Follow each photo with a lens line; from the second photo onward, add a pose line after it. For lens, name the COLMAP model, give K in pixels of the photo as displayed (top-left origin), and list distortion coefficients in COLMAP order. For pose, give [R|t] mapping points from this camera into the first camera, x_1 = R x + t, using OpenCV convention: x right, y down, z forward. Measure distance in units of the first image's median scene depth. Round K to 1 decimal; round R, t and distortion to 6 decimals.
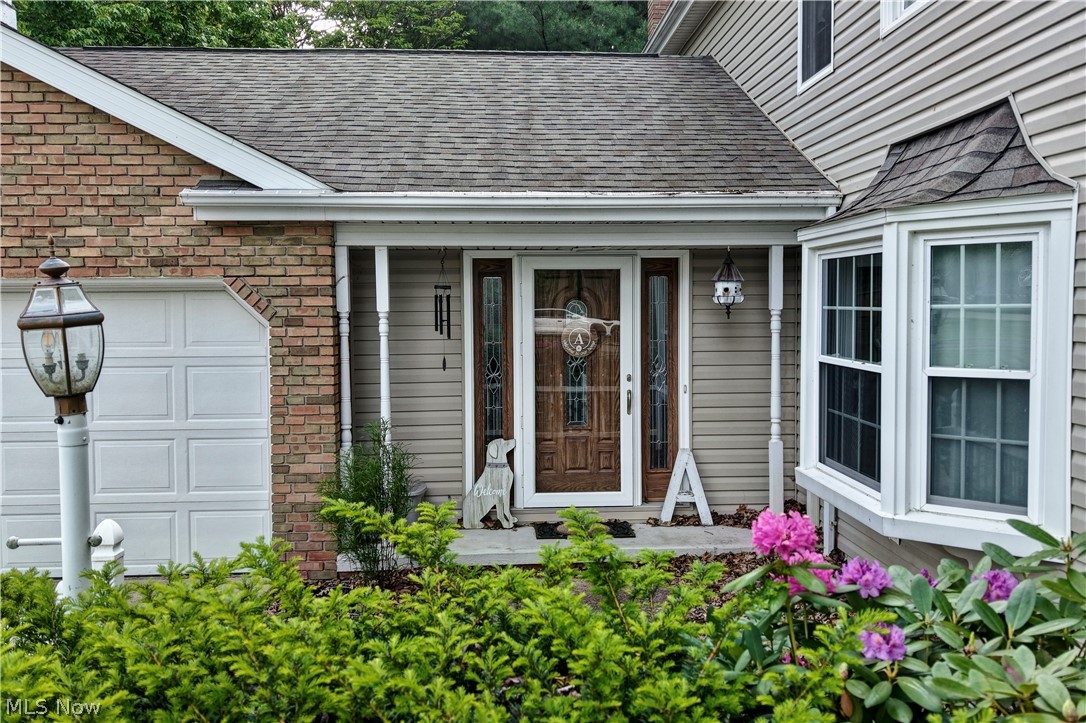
lens RADIAL K [[880.9, 0, 543.0], [0, 880.9, 361.5], [0, 0, 1]] dist [-0.007256, -0.005879]
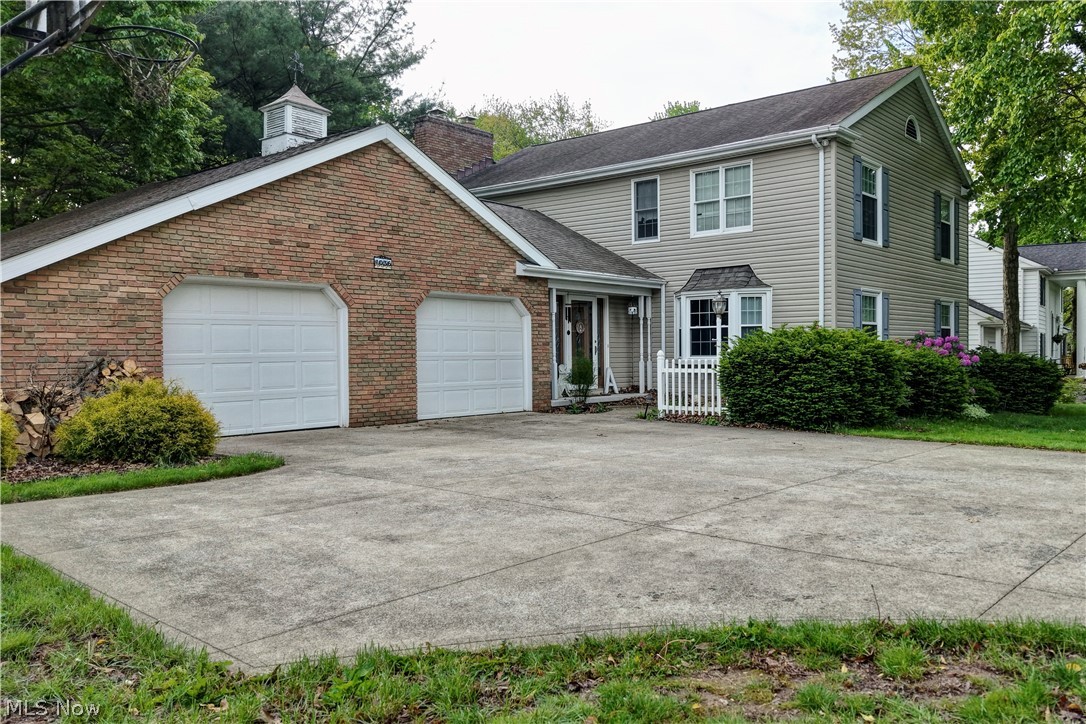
lens RADIAL K [[880.9, 0, 543.0], [0, 880.9, 362.0], [0, 0, 1]] dist [-0.007256, -0.005879]
pose [[0.718130, -0.002072, 0.695906, -2.154668], [0.043712, 0.998155, -0.042135, 0.214866], [-0.694535, 0.060678, 0.716896, -0.935047]]
